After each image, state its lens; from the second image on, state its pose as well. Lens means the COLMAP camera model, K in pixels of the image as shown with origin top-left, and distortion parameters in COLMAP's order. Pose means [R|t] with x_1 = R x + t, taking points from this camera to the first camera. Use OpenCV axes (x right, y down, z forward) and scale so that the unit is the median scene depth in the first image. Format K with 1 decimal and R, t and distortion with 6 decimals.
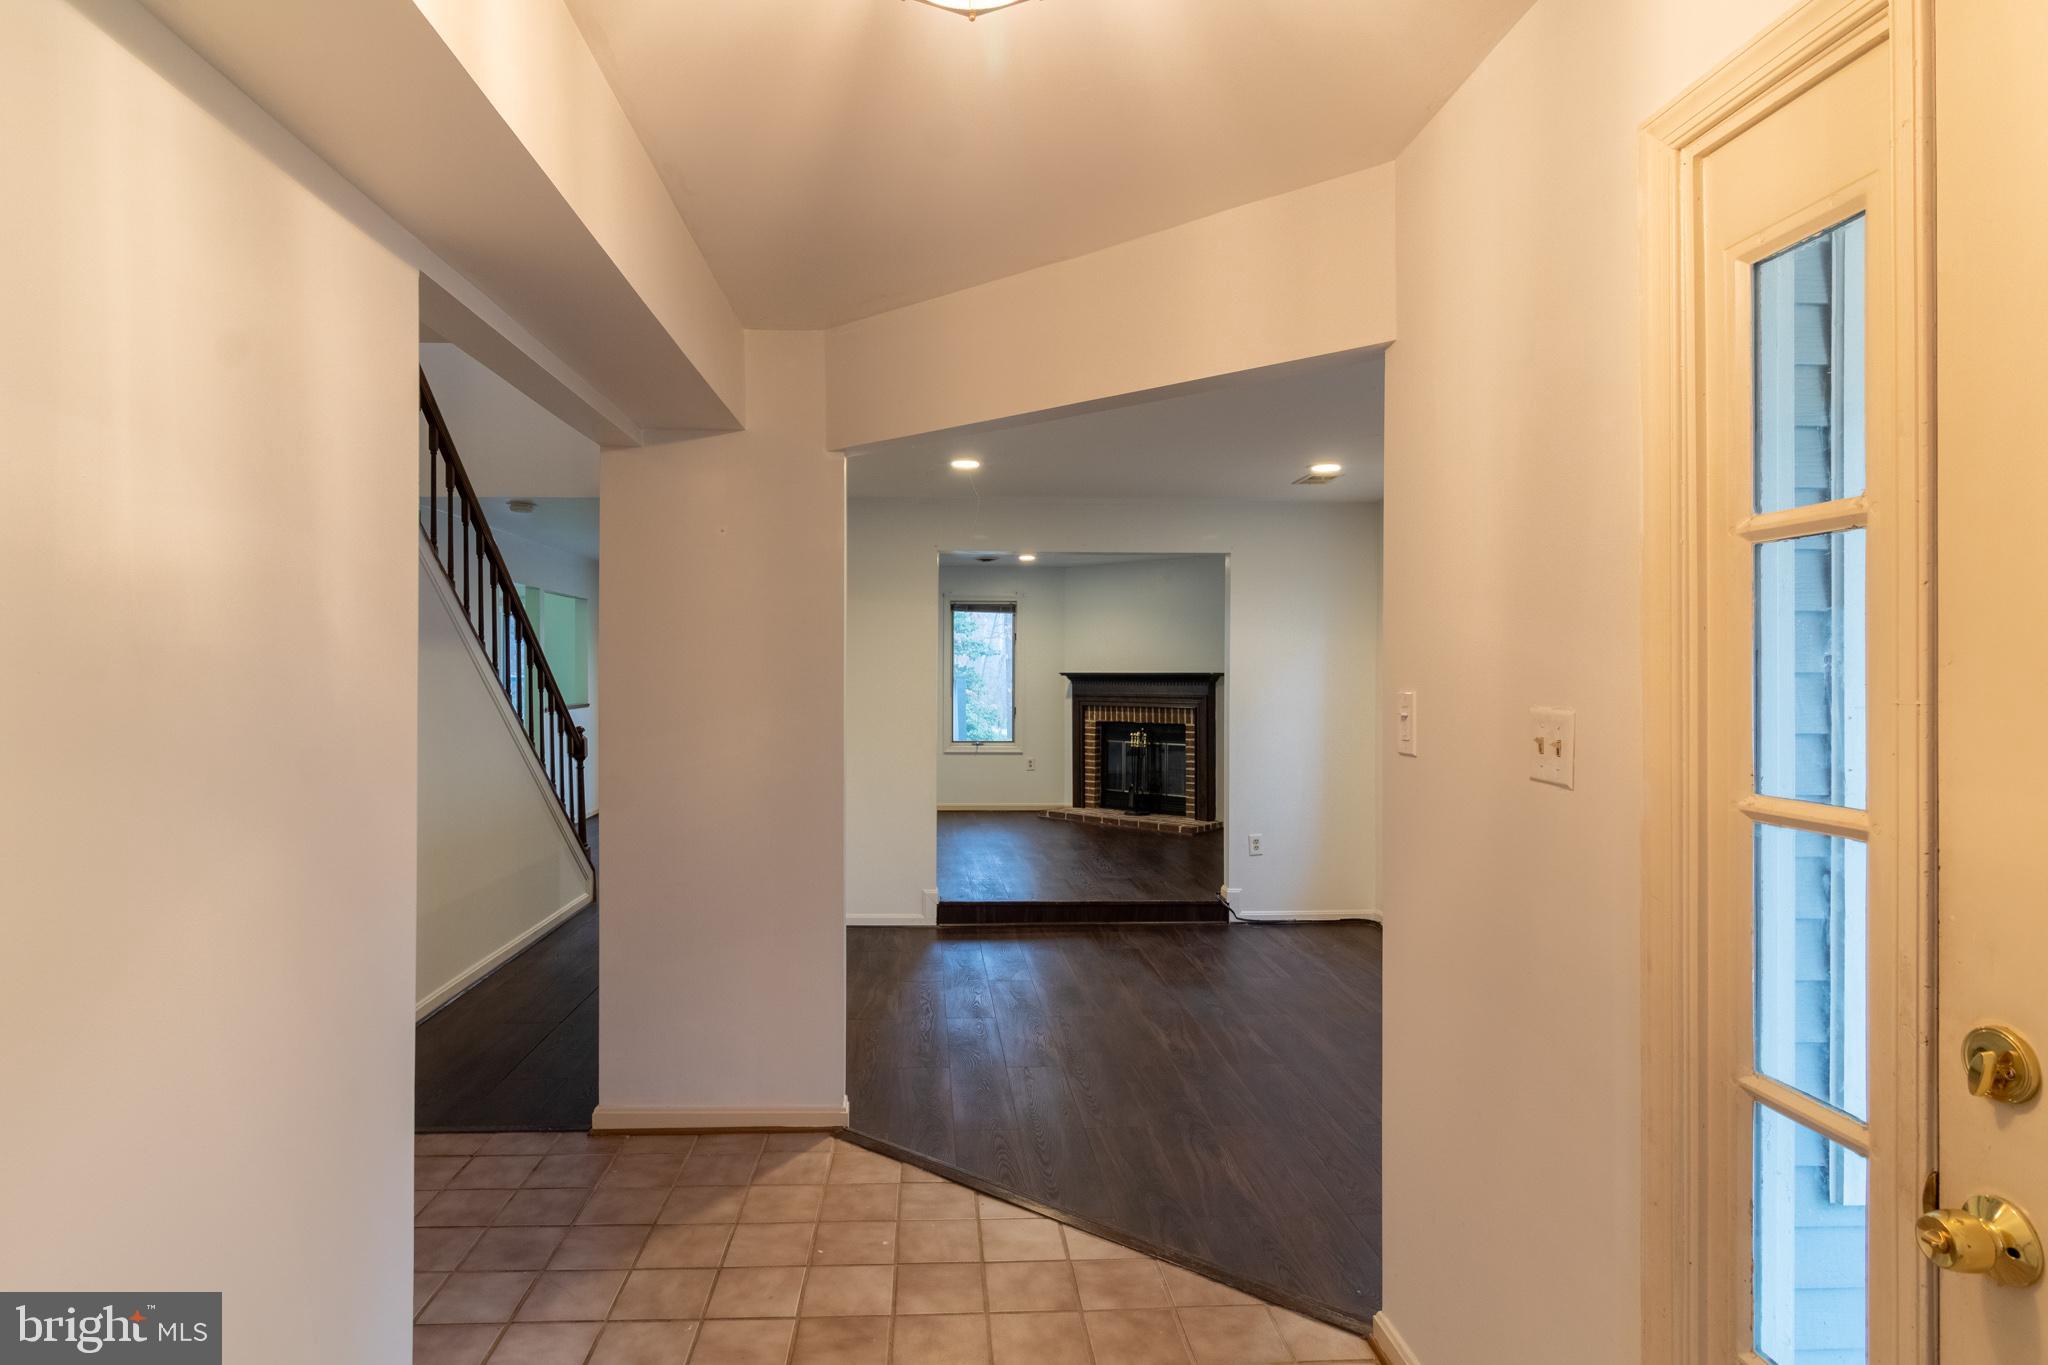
lens RADIAL K [[1098.1, 0, 1022.9], [0, 1098.1, 658.8], [0, 0, 1]] dist [-0.002069, -0.001640]
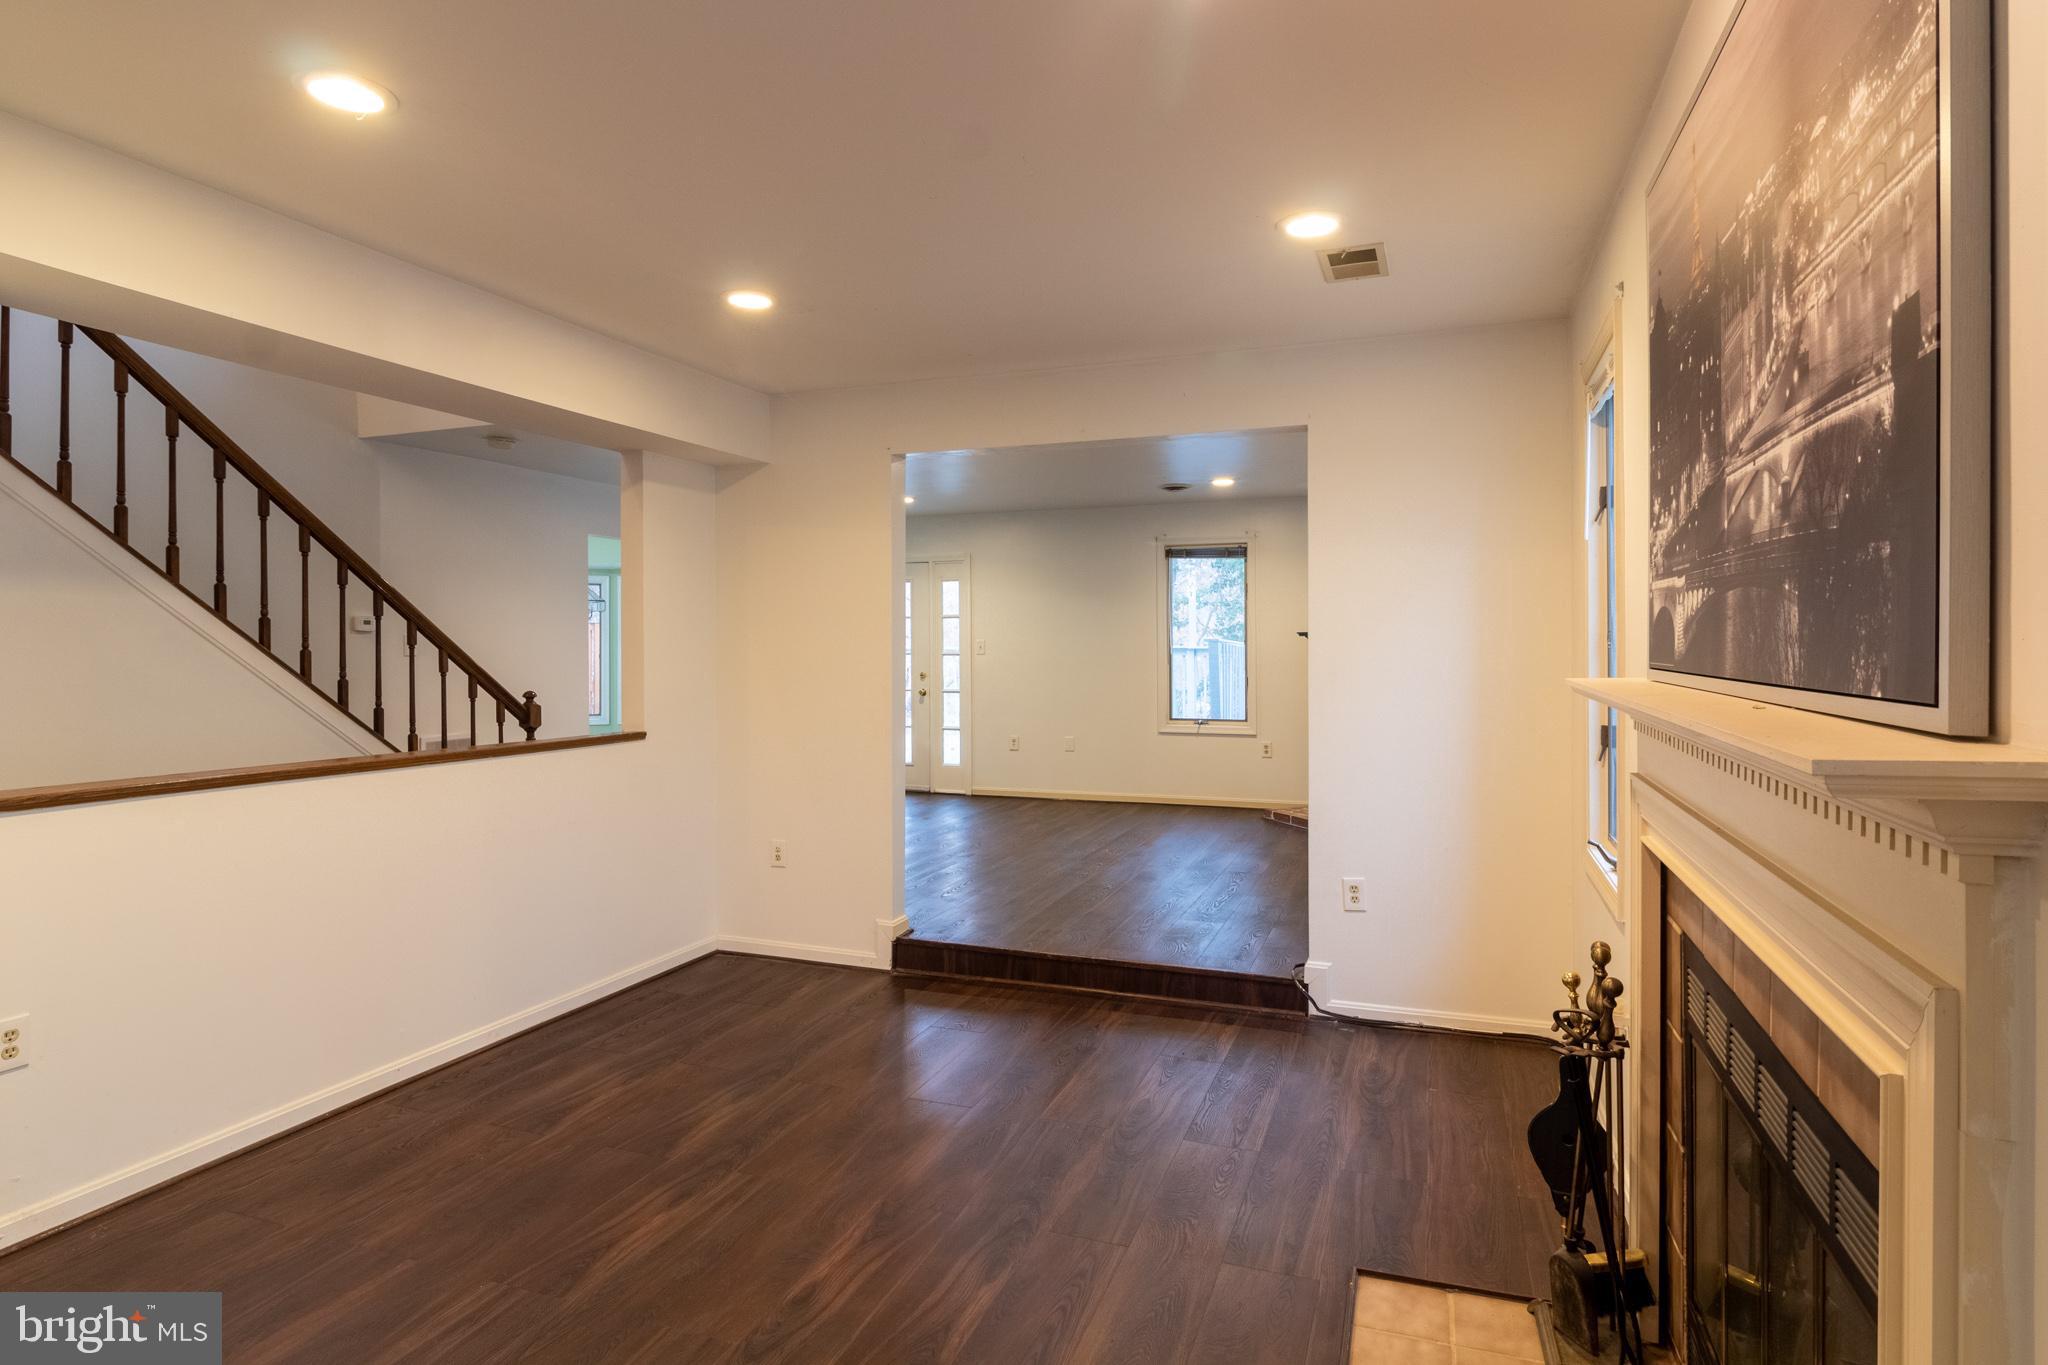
lens RADIAL K [[1099.6, 0, 1060.3], [0, 1099.6, 643.1], [0, 0, 1]] dist [0.000964, -0.000111]
pose [[0.916150, -0.007864, -0.400759, 0.199587], [0.011072, 0.999923, 0.005688, 0.014654], [0.400683, -0.009648, 0.916166, 0.237840]]
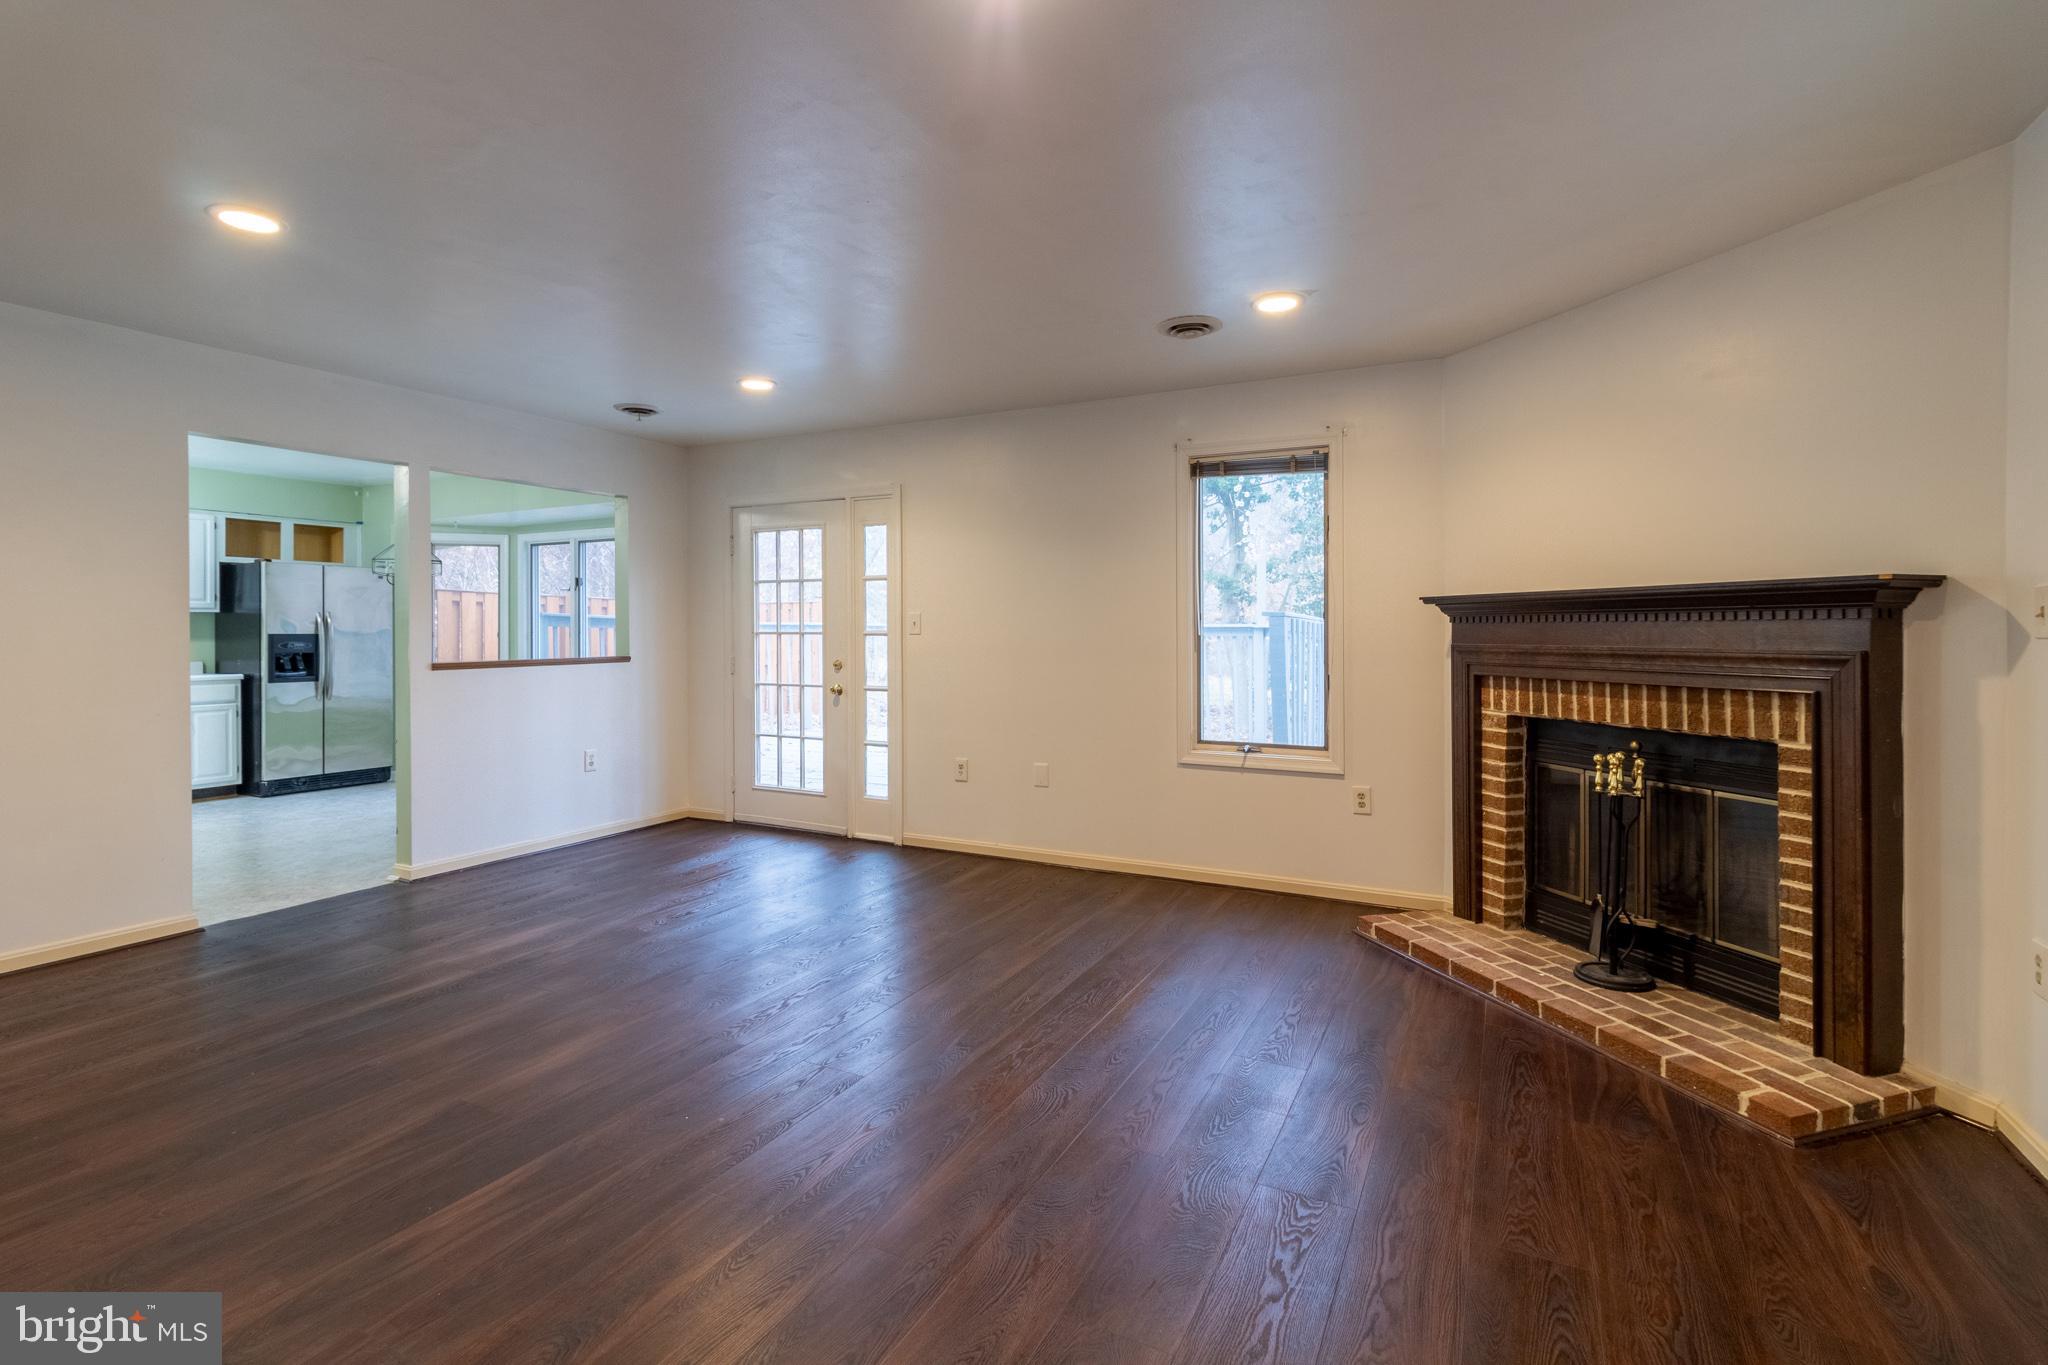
lens RADIAL K [[969.1, 0, 1023.5], [0, 969.1, 625.2], [0, 0, 1]] dist [-0.009707, -0.000020]
pose [[0.849476, -0.005080, -0.527602, 0.106302], [0.008427, 0.999957, 0.003941, 0.021879], [0.527559, -0.007794, 0.849483, 0.625525]]
